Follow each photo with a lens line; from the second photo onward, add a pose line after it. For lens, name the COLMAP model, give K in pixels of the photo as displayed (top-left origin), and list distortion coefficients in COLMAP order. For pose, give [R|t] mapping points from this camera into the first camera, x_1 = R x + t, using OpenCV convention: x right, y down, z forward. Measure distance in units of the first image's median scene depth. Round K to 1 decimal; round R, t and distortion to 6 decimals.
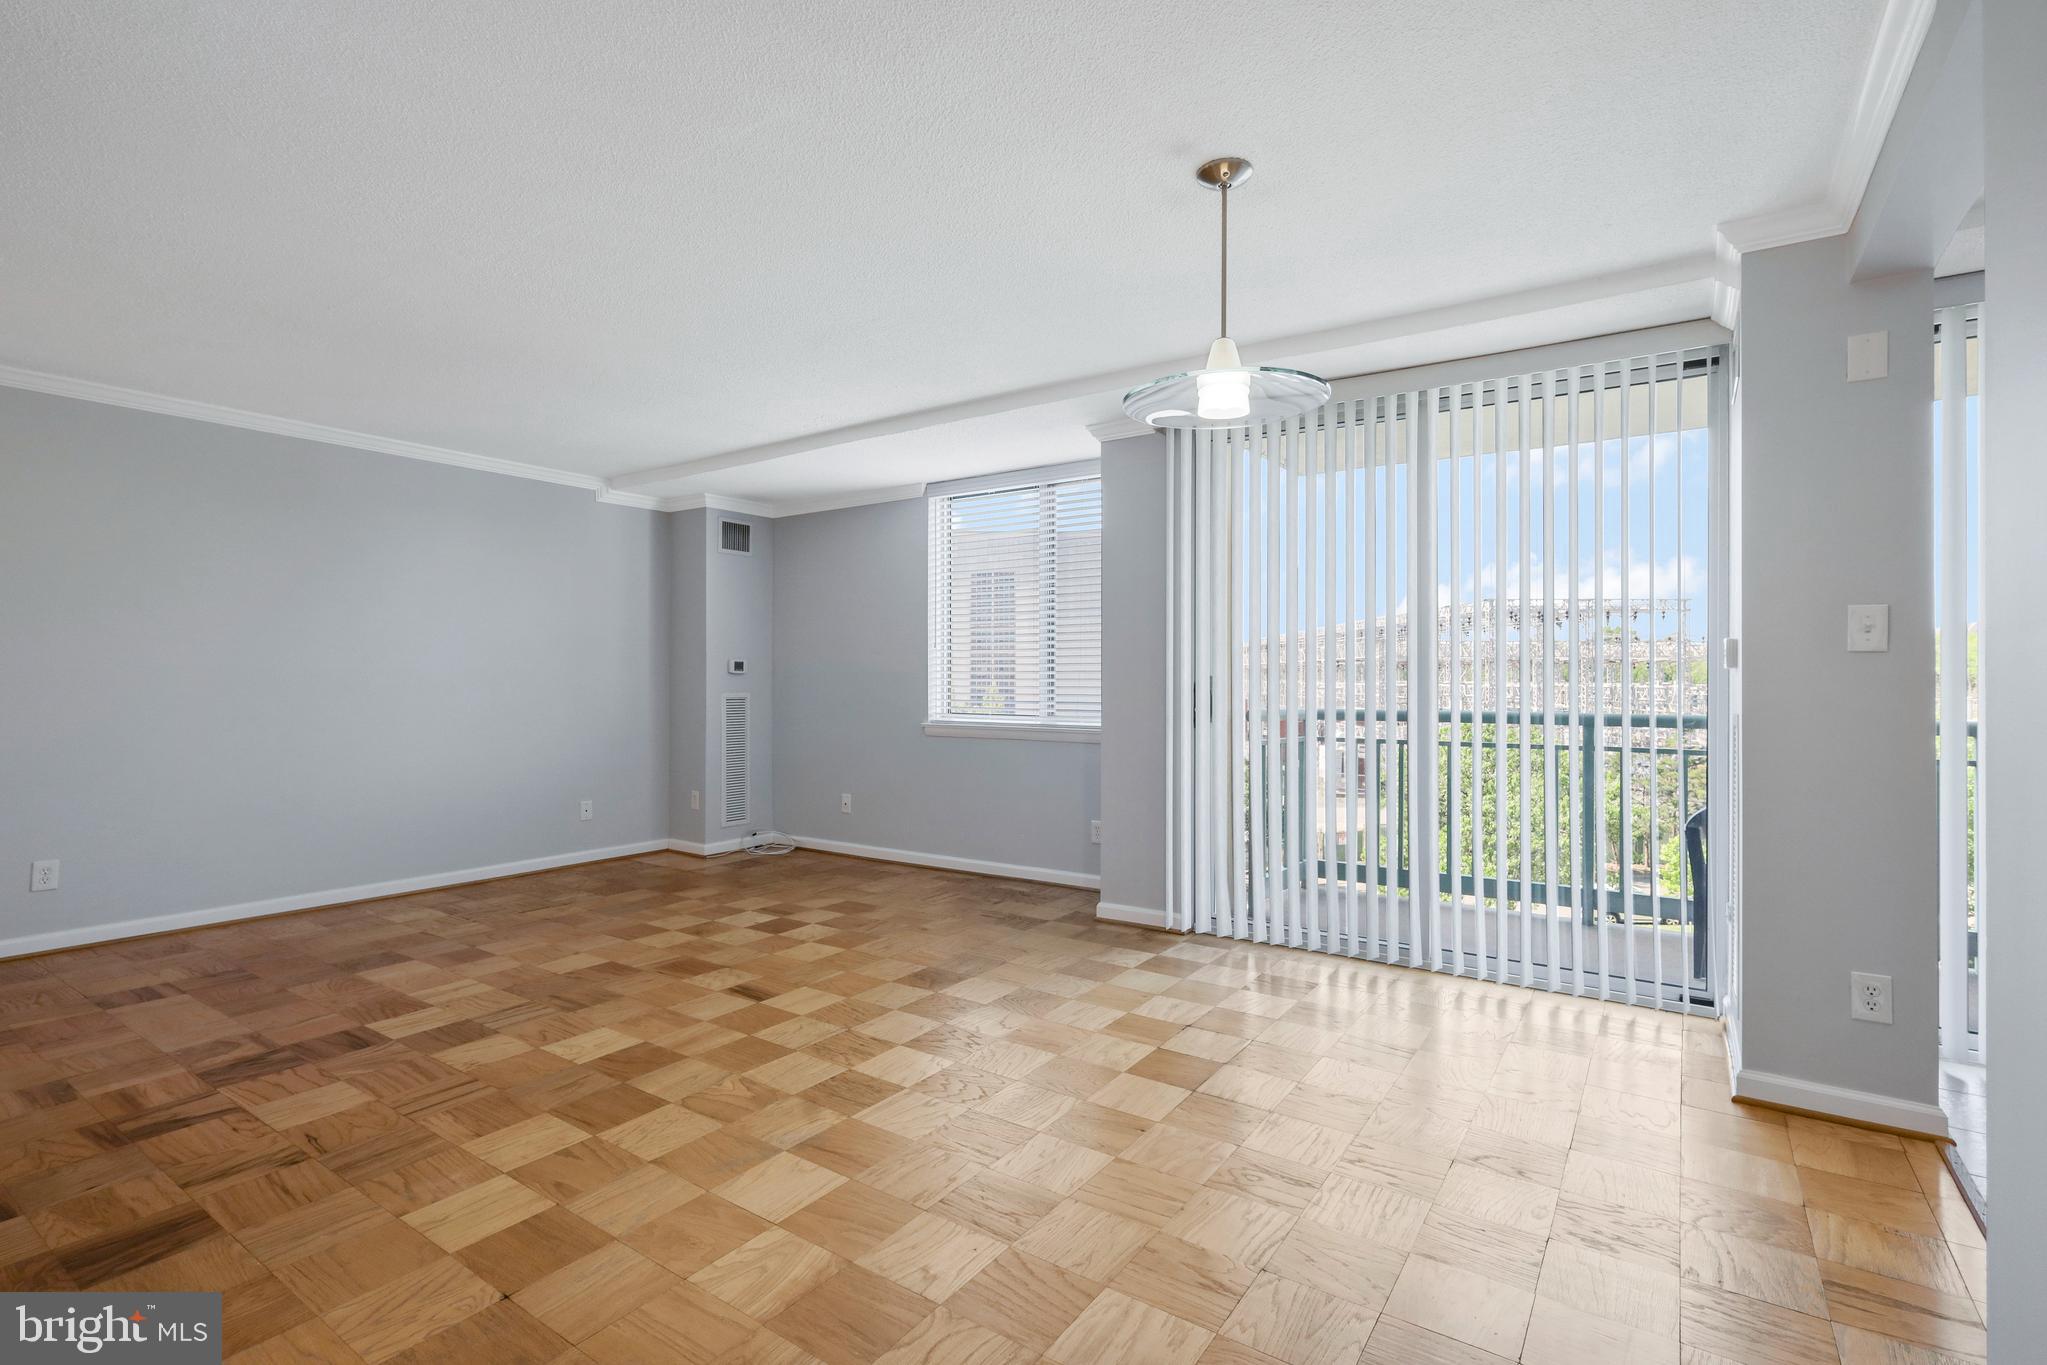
lens RADIAL K [[957.8, 0, 1020.0], [0, 957.8, 660.5], [0, 0, 1]] dist [-0.001729, 0.001527]
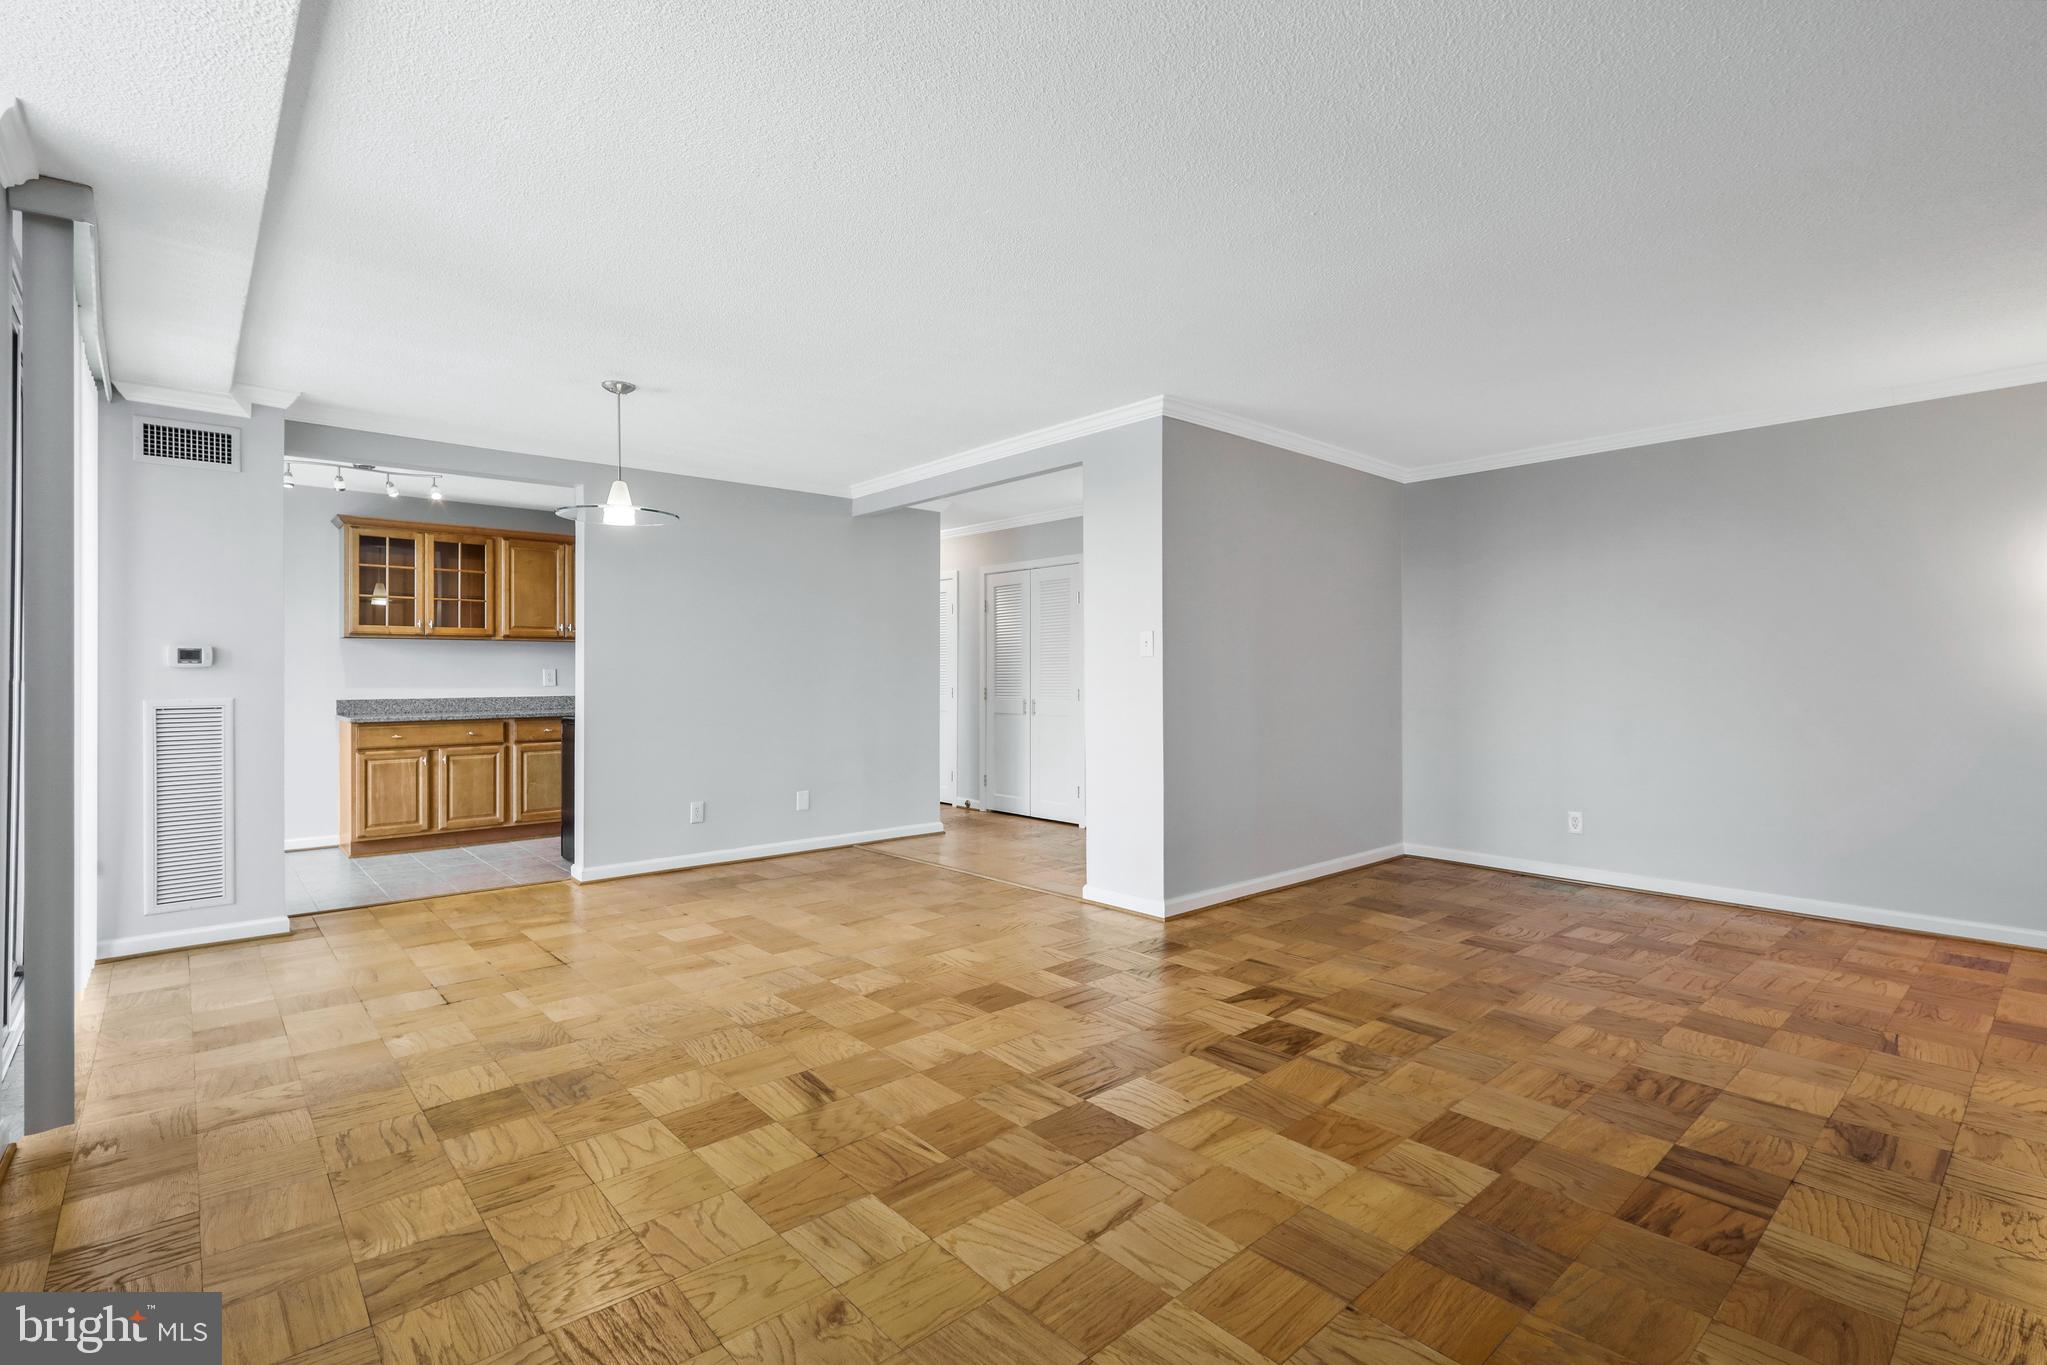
lens RADIAL K [[957.8, 0, 1016.7], [0, 957.8, 666.5], [0, 0, 1]] dist [-0.001729, 0.001527]
pose [[-0.969180, 0.004428, 0.246315, -0.575466], [-0.001604, 0.999704, -0.024283, 0.029405], [-0.246349, -0.023929, -0.968886, 1.562791]]
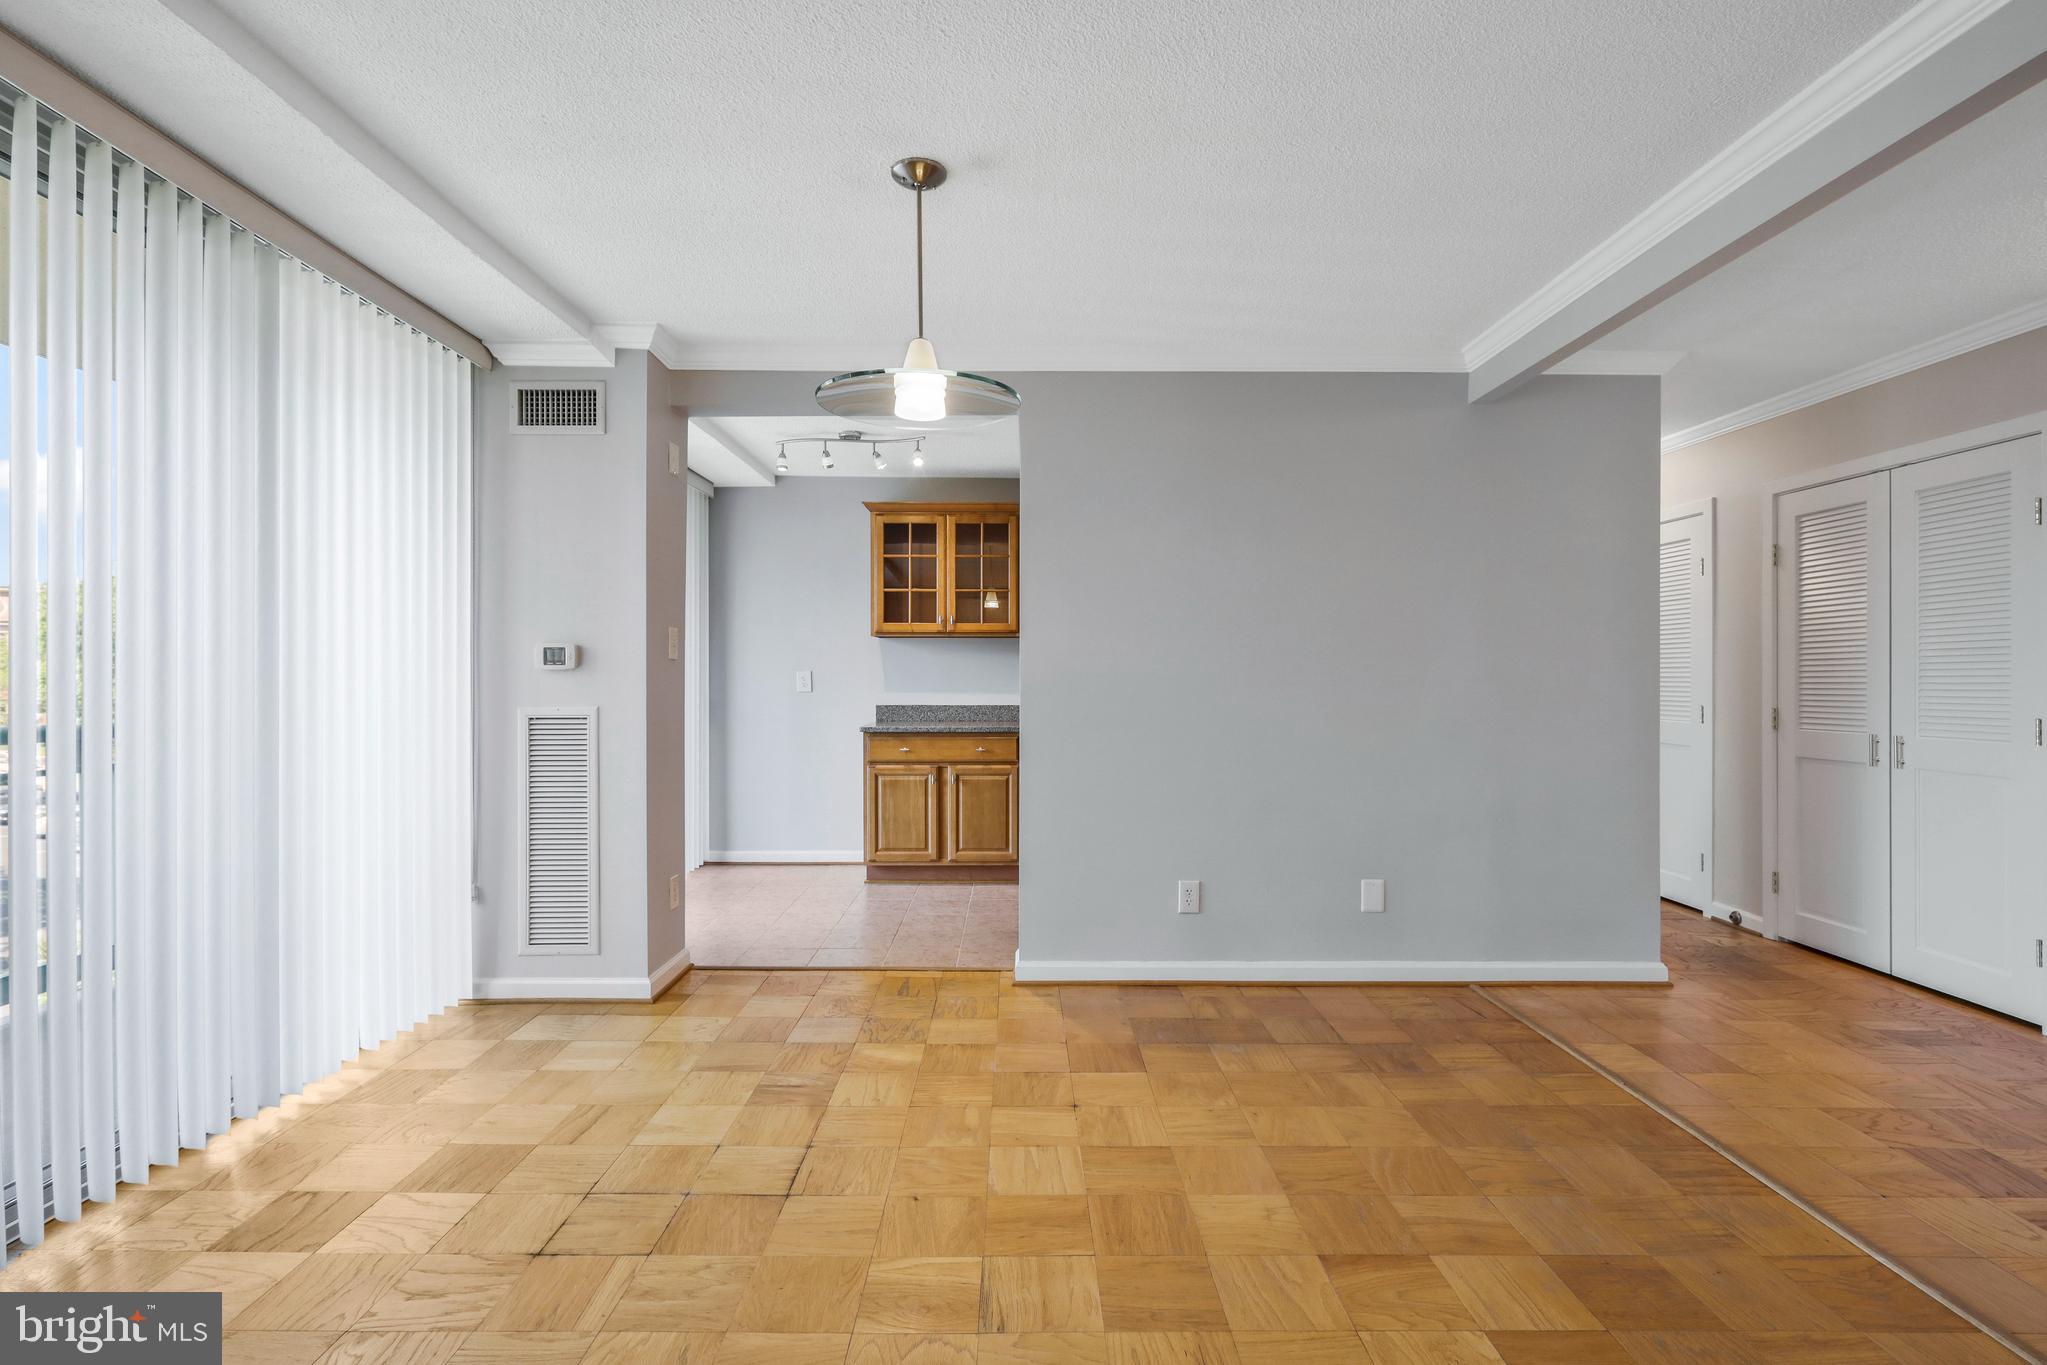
lens RADIAL K [[957.8, 0, 1016.3], [0, 957.8, 670.2], [0, 0, 1]] dist [-0.001729, 0.001527]
pose [[-0.566231, 0.003713, 0.824238, -0.413702], [-0.016835, 0.999729, -0.016069, 0.013677], [-0.824074, -0.022975, -0.566015, 0.918770]]
